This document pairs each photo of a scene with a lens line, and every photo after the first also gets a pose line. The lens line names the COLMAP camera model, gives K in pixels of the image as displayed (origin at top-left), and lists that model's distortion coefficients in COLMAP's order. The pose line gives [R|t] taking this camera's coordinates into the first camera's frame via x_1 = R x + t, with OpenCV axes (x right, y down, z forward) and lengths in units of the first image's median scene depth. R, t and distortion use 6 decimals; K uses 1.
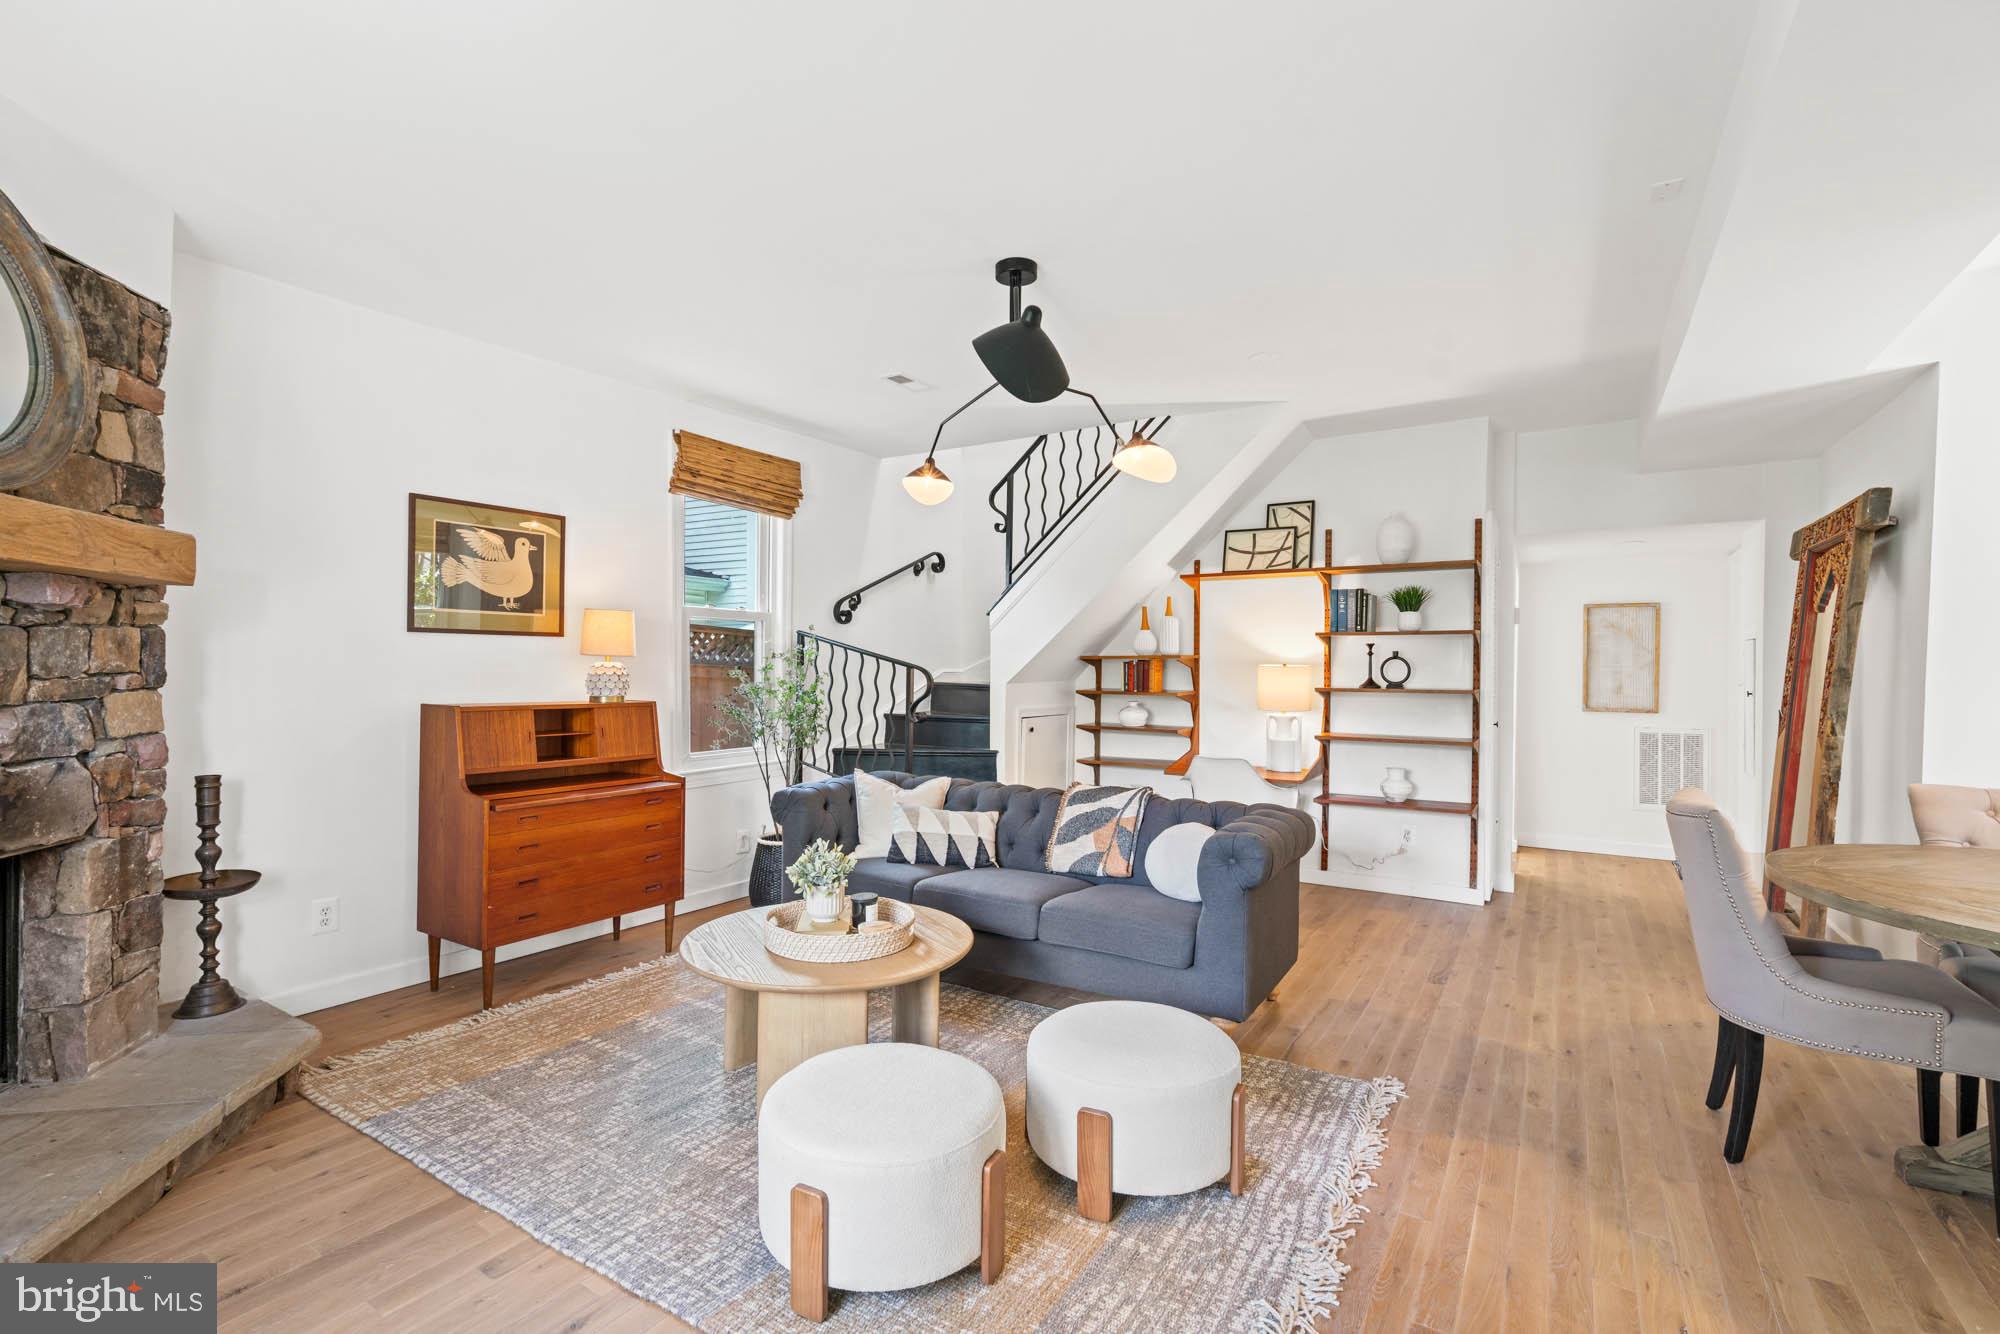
lens RADIAL K [[901.4, 0, 995.4], [0, 901.4, 667.3], [0, 0, 1]] dist [-0.009547, 0.002213]
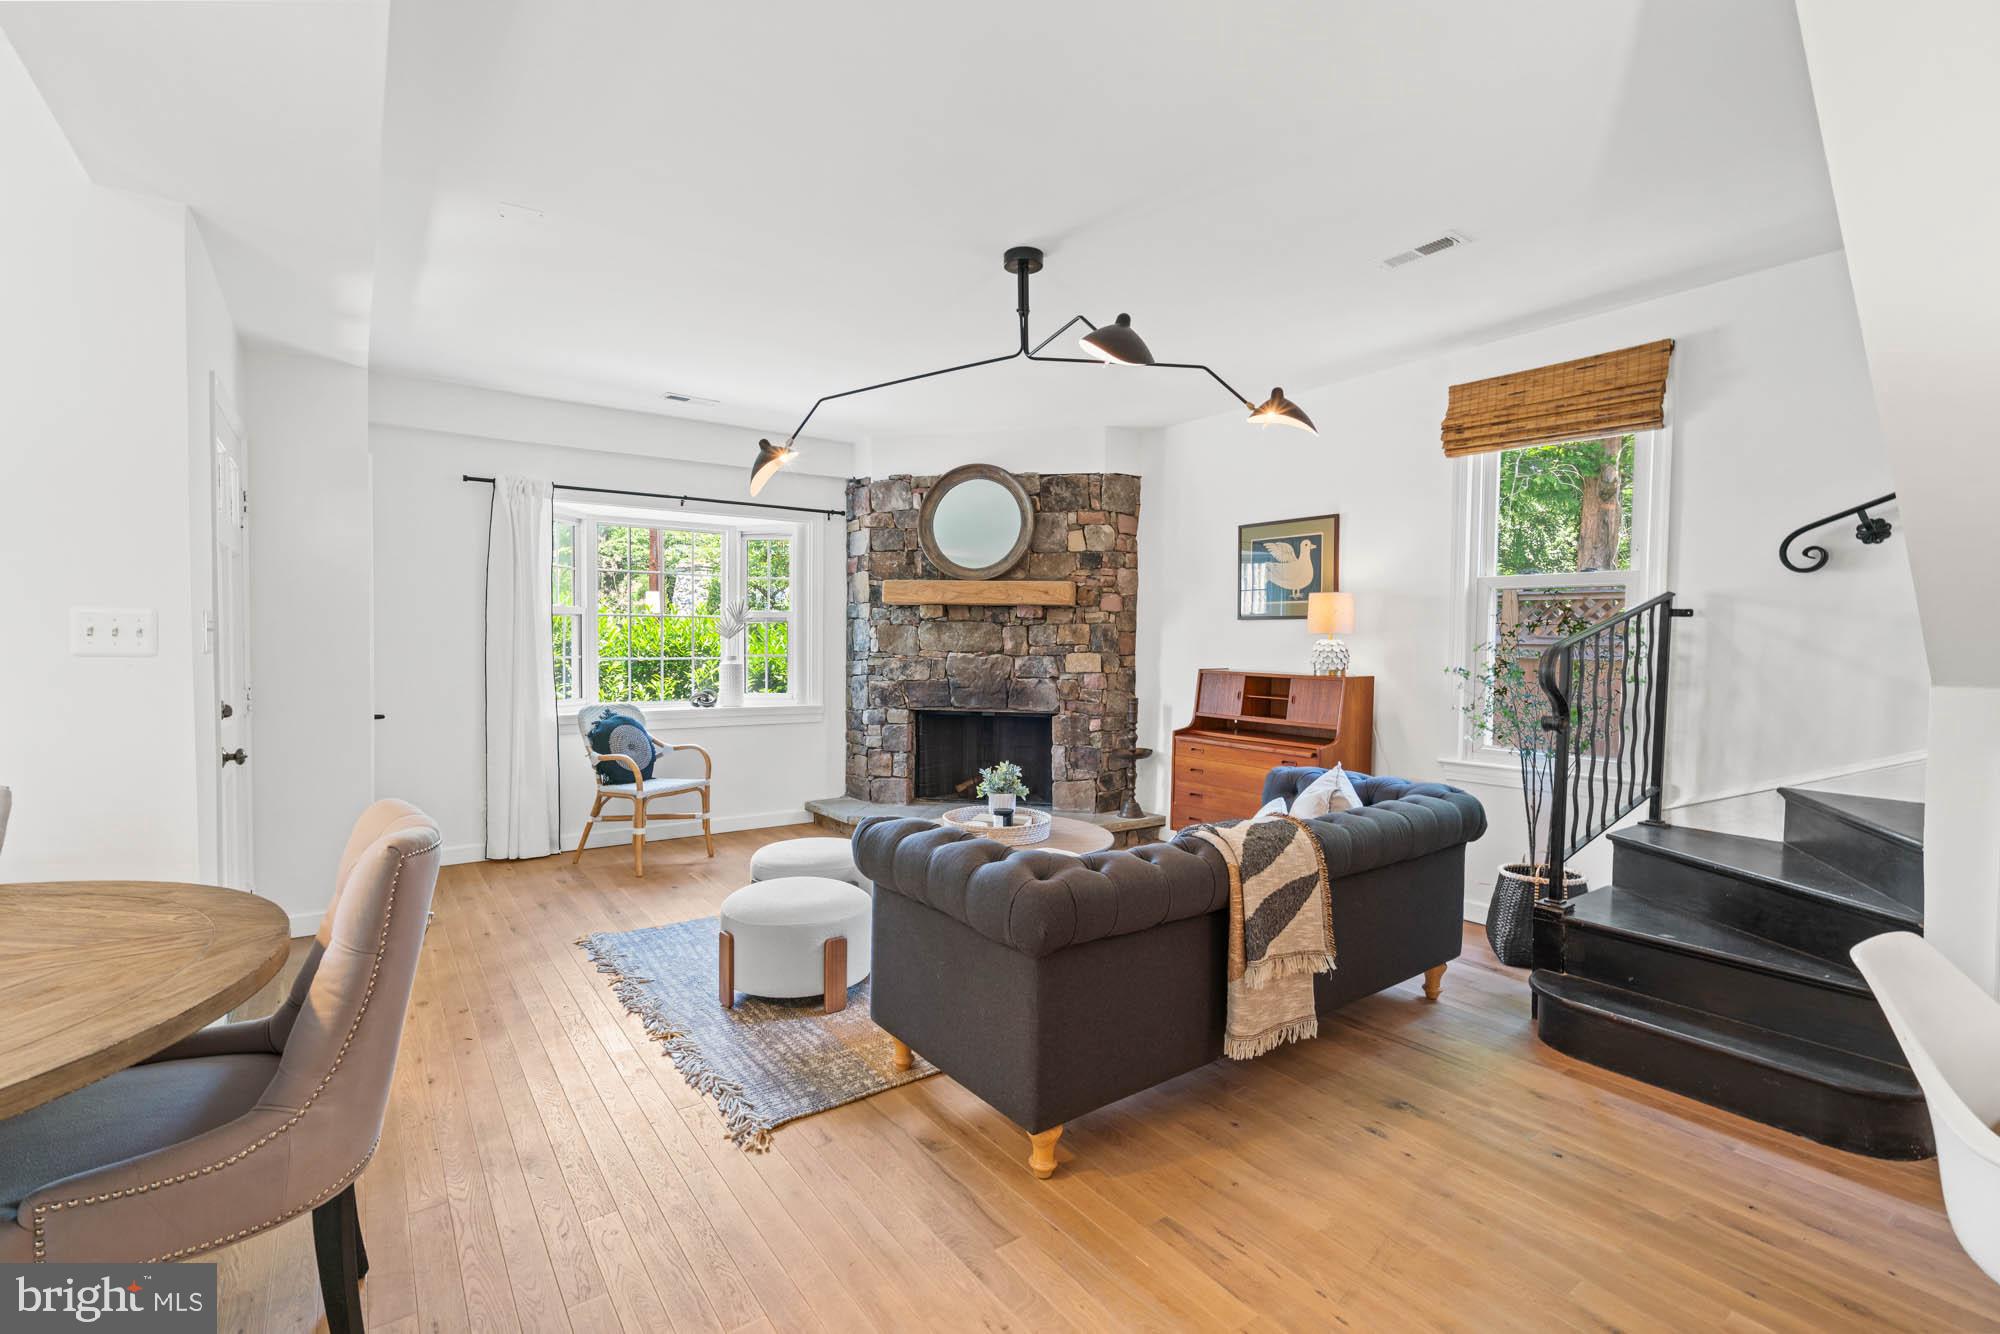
lens RADIAL K [[901.4, 0, 994.2], [0, 901.4, 671.4], [0, 0, 1]] dist [-0.009547, 0.002213]
pose [[-0.371542, 0.021311, -0.928172, 0.806789], [-0.014016, 0.999494, 0.028559, 0.007917], [0.928310, 0.023620, -0.371055, 1.086802]]
